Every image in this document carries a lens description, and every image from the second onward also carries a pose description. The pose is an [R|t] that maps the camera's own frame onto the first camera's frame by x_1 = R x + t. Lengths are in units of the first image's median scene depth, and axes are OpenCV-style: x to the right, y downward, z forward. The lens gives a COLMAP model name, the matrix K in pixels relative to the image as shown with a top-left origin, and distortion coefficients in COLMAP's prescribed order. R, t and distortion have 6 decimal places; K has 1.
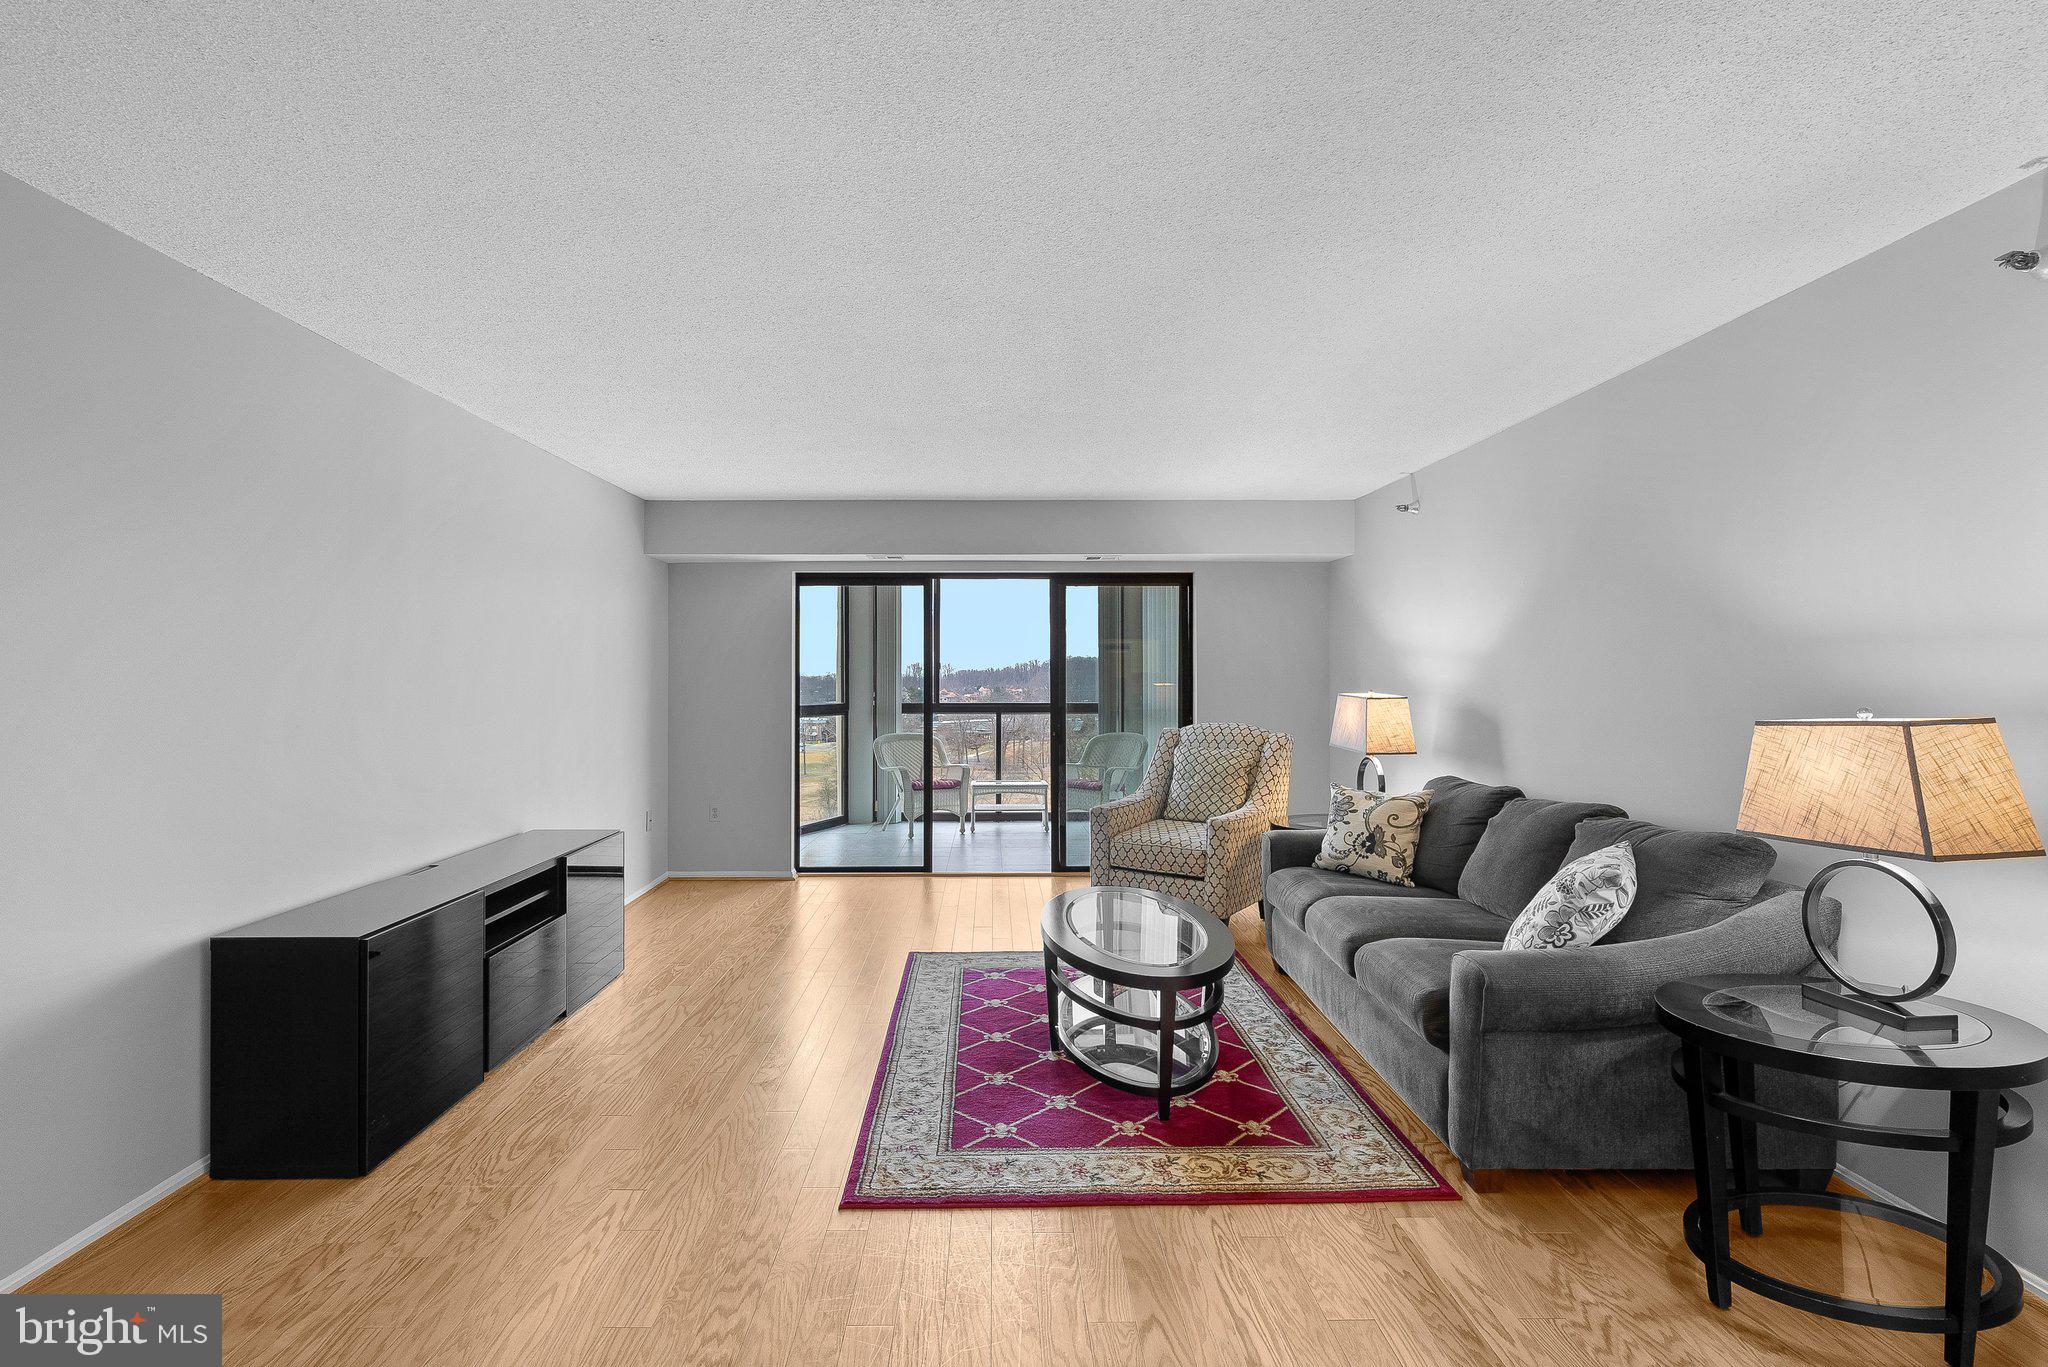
lens RADIAL K [[971.1, 0, 1008.5], [0, 971.1, 683.1], [0, 0, 1]] dist [-0.017685, 0.021082]
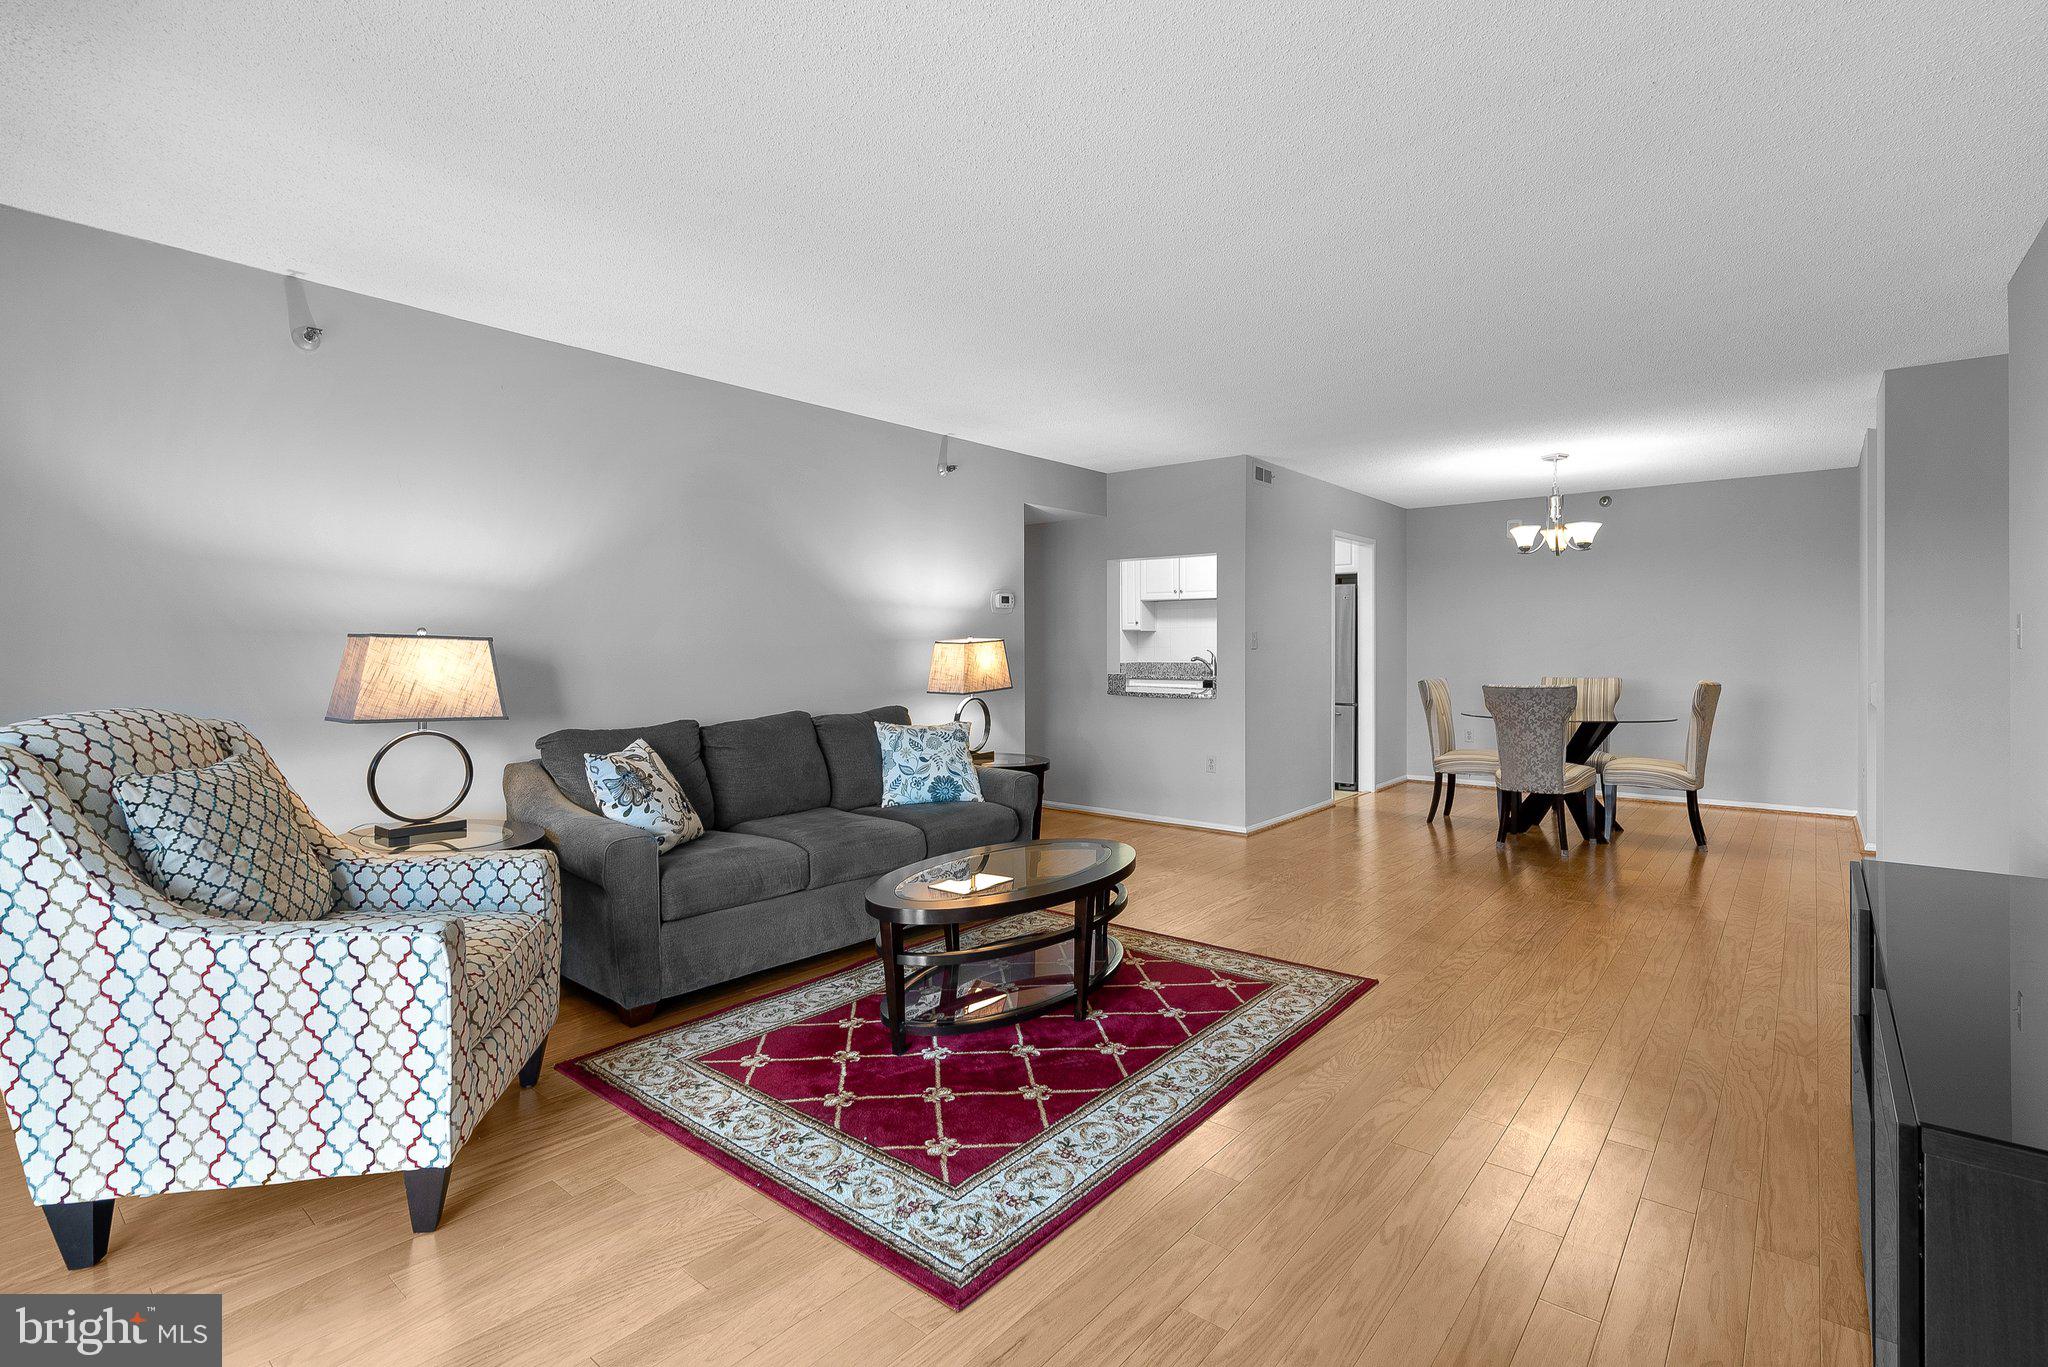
lens RADIAL K [[958.9, 0, 1027.5], [0, 958.9, 648.5], [0, 0, 1]] dist [-0.014945, 0.007337]
pose [[-0.764916, 0.000867, 0.644130, -0.413826], [0.006367, 0.999960, 0.006215, 0.023167], [-0.644099, 0.008855, -0.764891, 1.448886]]
